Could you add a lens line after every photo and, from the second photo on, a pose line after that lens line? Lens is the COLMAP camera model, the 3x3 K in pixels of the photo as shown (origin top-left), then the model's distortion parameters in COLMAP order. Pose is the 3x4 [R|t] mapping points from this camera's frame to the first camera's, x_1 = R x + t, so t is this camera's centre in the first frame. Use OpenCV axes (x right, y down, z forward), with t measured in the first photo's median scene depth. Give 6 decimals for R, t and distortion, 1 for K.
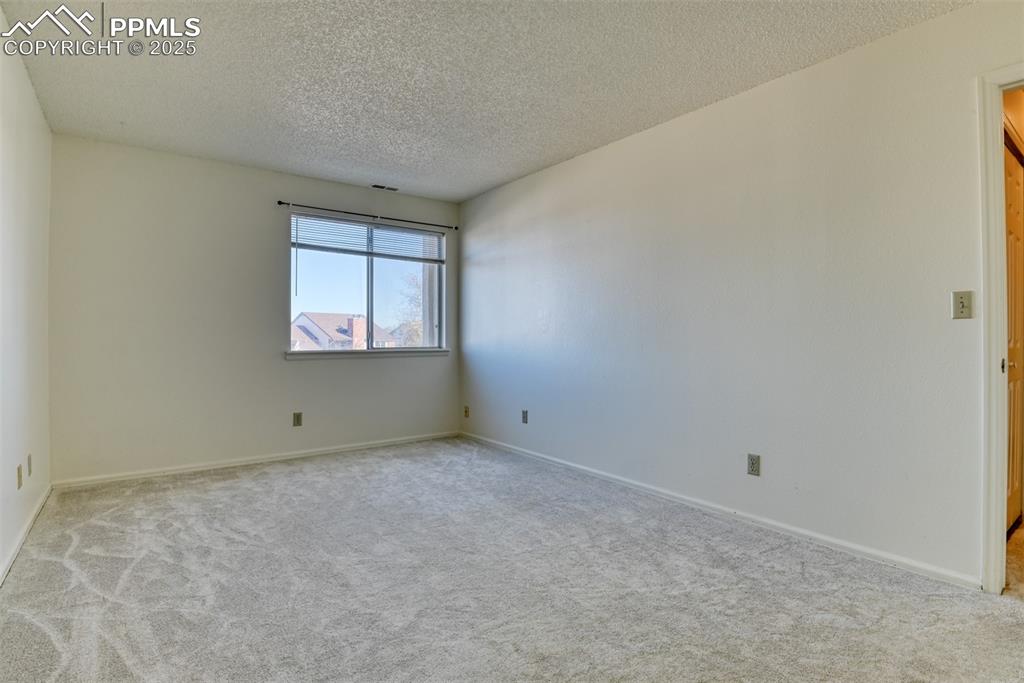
lens RADIAL K [[504.4, 0, 512.0], [0, 504.4, 341.5], [0, 0, 1]] dist [-0.021019, -0.000531]
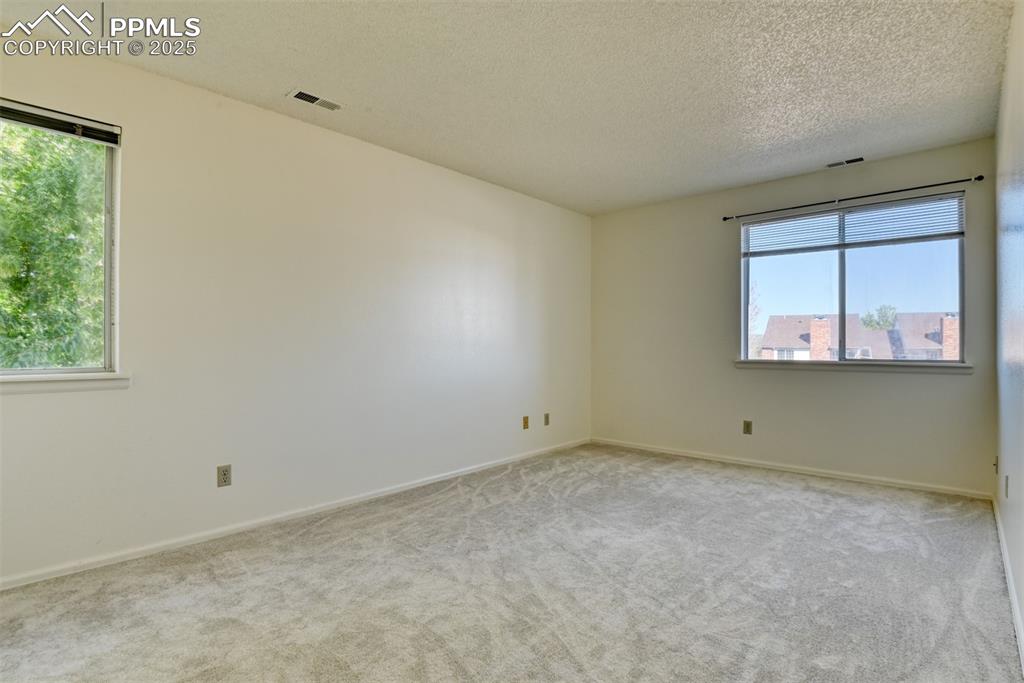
lens RADIAL K [[504.4, 0, 512.0], [0, 504.4, 341.5], [0, 0, 1]] dist [-0.021019, -0.000531]
pose [[0.185713, -0.004844, -0.982592, 0.465217], [-0.009865, 0.999928, -0.006794, -0.005474], [0.982554, 0.010955, 0.185652, 0.341573]]
